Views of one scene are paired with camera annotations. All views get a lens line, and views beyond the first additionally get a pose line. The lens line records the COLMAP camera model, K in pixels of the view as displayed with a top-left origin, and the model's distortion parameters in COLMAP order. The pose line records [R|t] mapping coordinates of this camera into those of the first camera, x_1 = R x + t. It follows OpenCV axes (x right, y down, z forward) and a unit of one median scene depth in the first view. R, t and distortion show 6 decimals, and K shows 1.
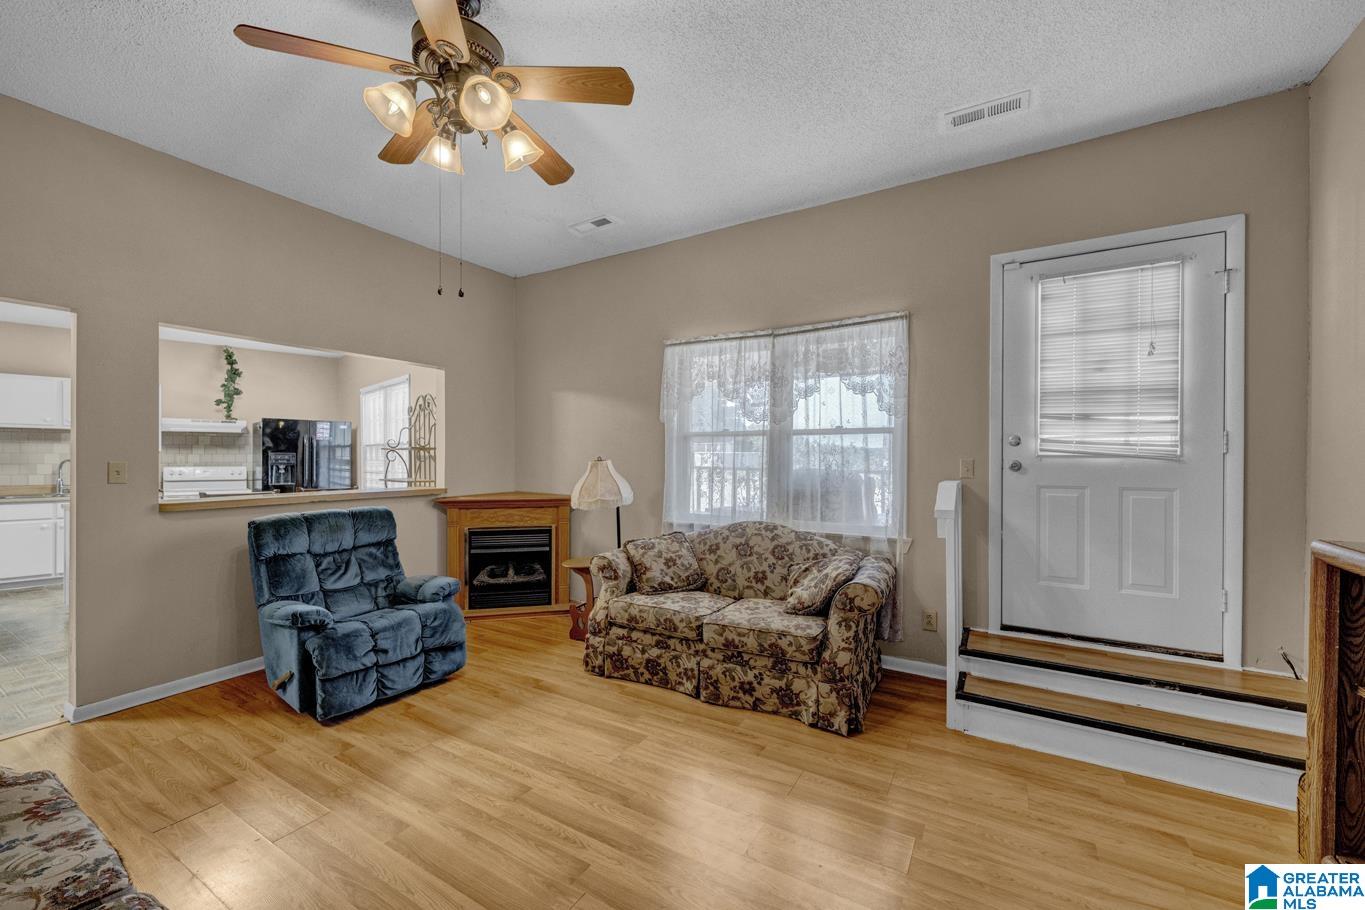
lens RADIAL K [[535.2, 0, 682.2], [0, 535.2, 457.5], [0, 0, 1]] dist [-0.000988, -0.000689]
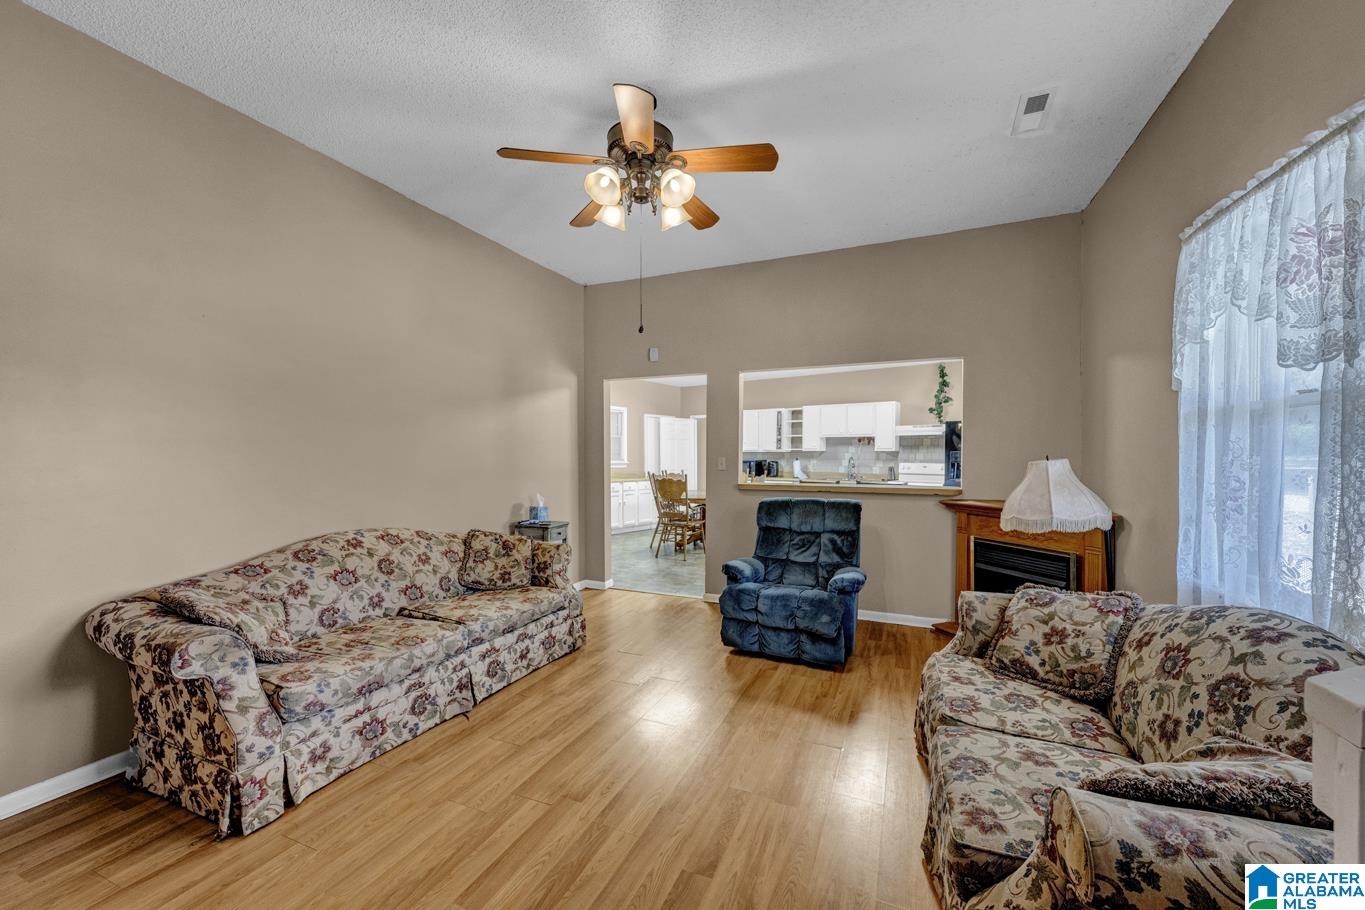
lens RADIAL K [[535.2, 0, 681.1], [0, 535.2, 457.1], [0, 0, 1]] dist [-0.000988, -0.000689]
pose [[0.131466, 0.003763, -0.991313, 0.514283], [-0.002469, 0.999991, 0.003468, 0.000415], [0.991318, 0.001991, 0.131475, 0.537482]]
